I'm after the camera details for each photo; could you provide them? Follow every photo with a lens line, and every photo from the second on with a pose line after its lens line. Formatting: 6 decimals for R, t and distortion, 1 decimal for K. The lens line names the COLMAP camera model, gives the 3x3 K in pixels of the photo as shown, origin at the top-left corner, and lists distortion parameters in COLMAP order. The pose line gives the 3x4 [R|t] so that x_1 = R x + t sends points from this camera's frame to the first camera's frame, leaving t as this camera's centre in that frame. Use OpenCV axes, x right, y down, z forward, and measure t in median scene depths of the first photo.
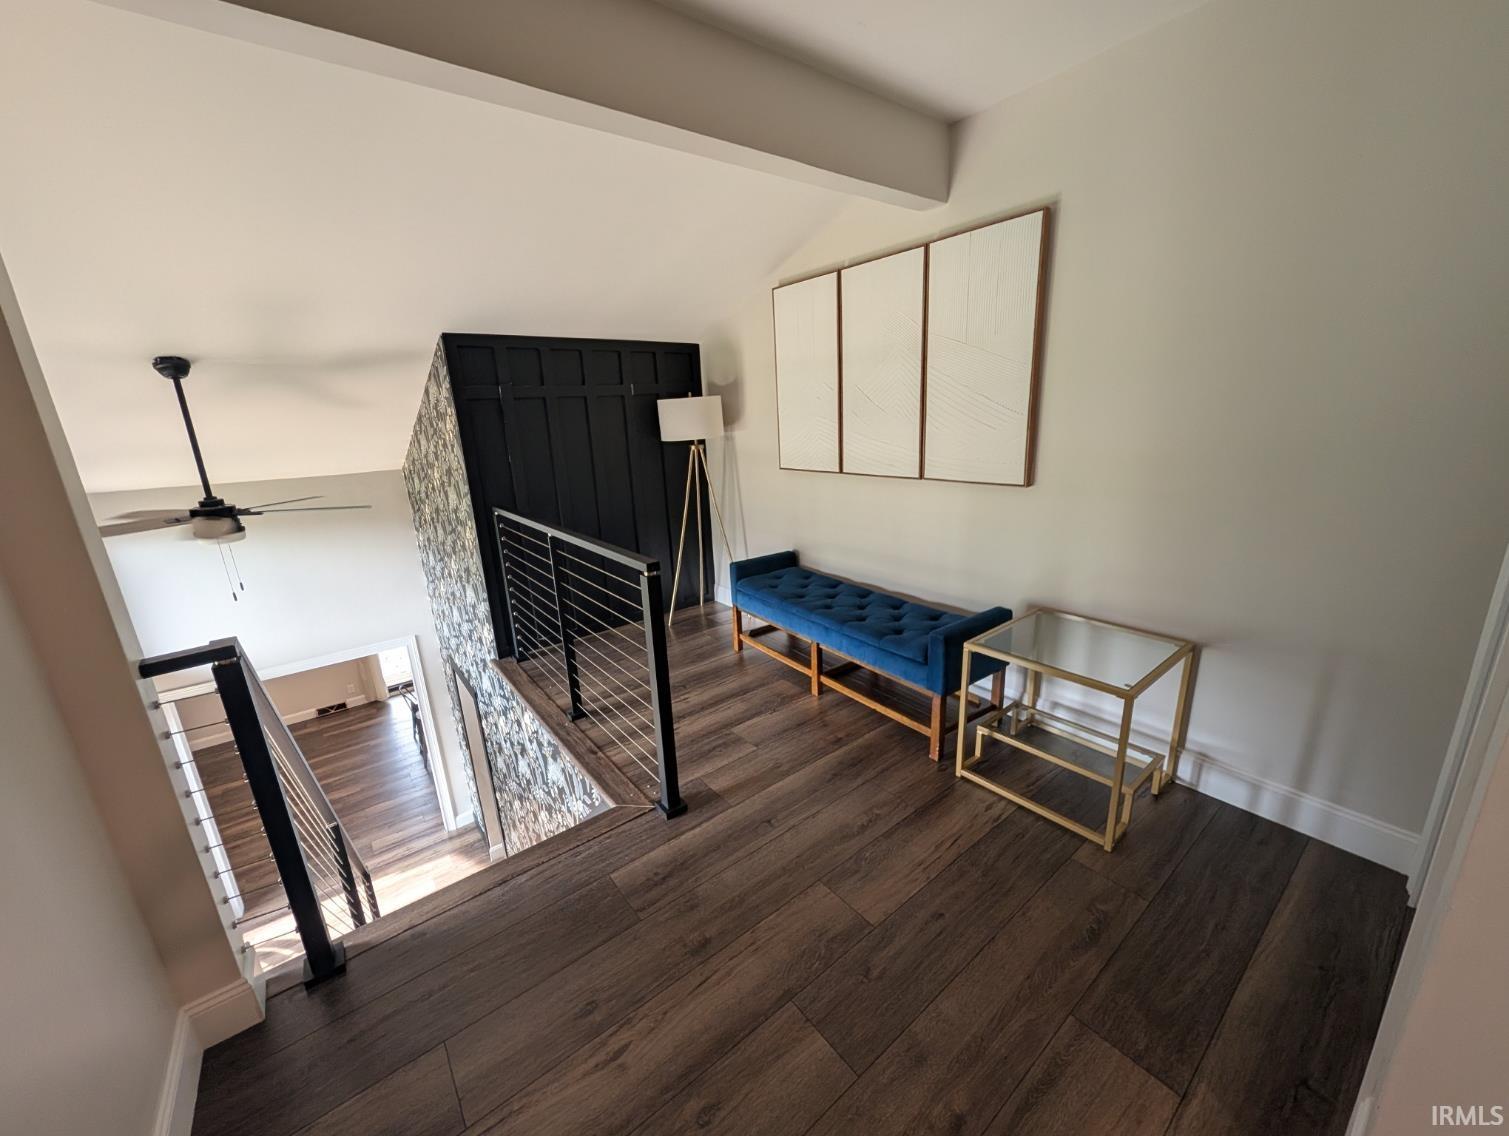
lens RADIAL K [[580.4, 0, 751.8], [0, 580.4, 567.6], [0, 0, 1]] dist [0.000752, 0.000377]
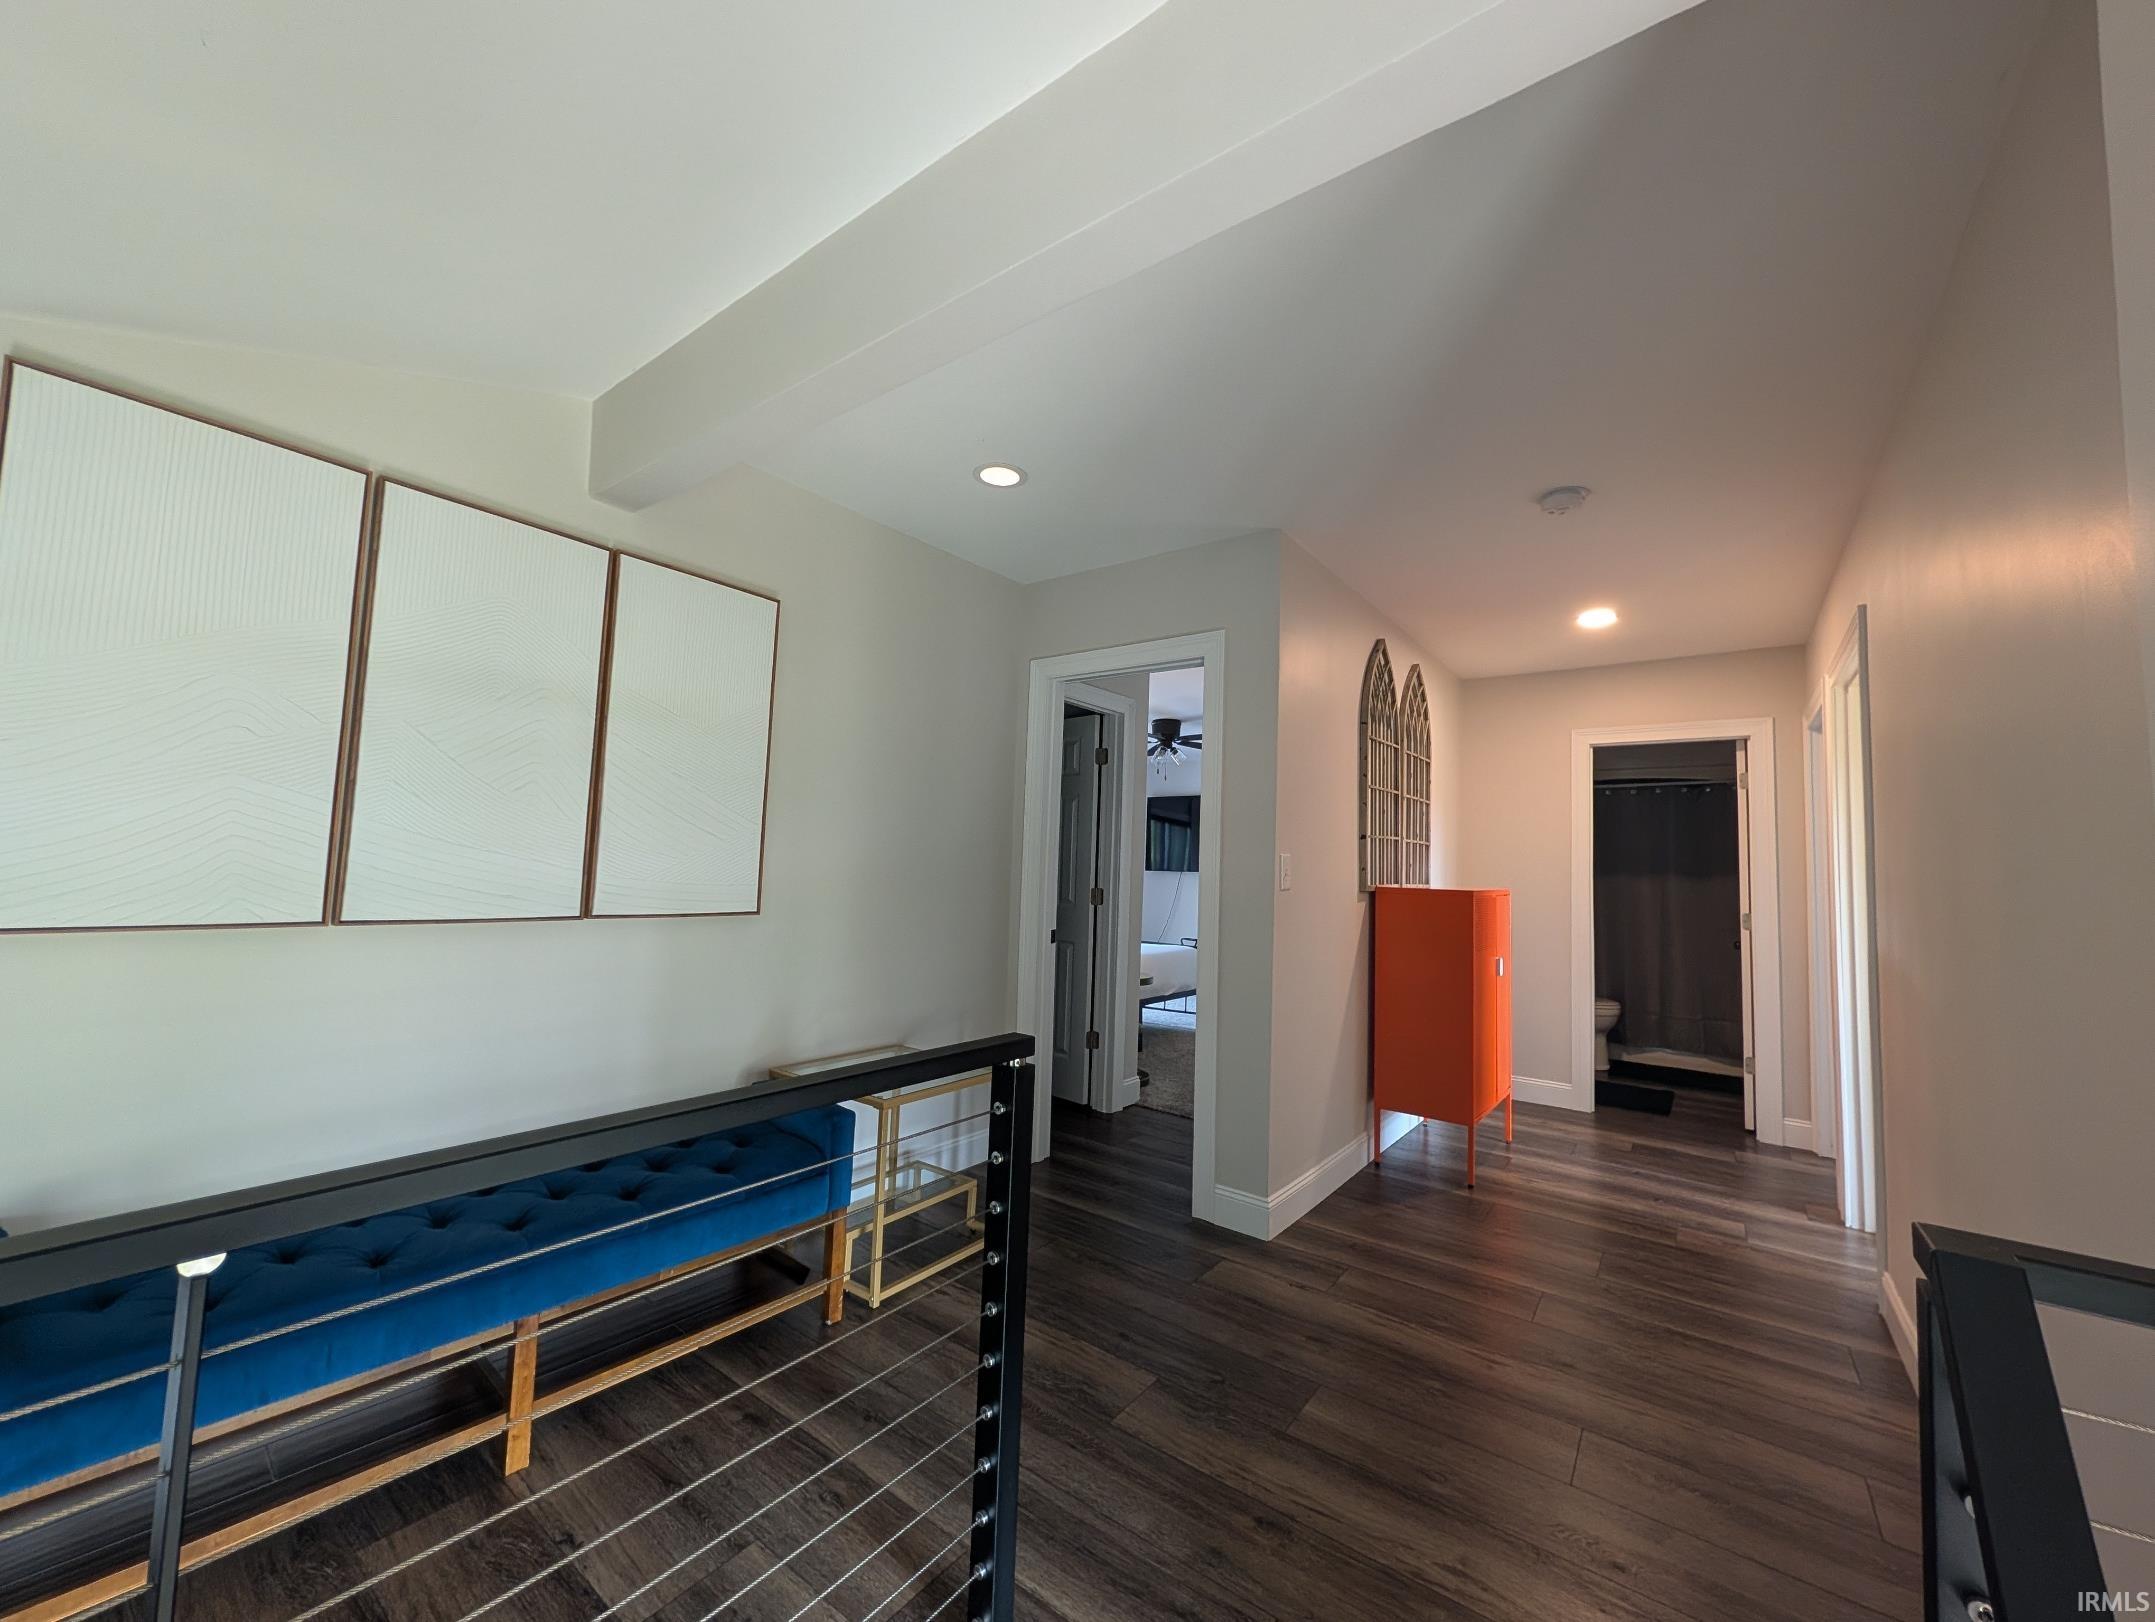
lens RADIAL K [[828.9, 0, 1073.7], [0, 828.9, 810.5], [0, 0, 1]] dist [0.000752, 0.000377]
pose [[-0.265461, 0.107951, 0.958059, -1.017770], [0.232711, 0.971505, -0.044986, -0.178904], [-0.935615, 0.211009, -0.283018, 1.264858]]
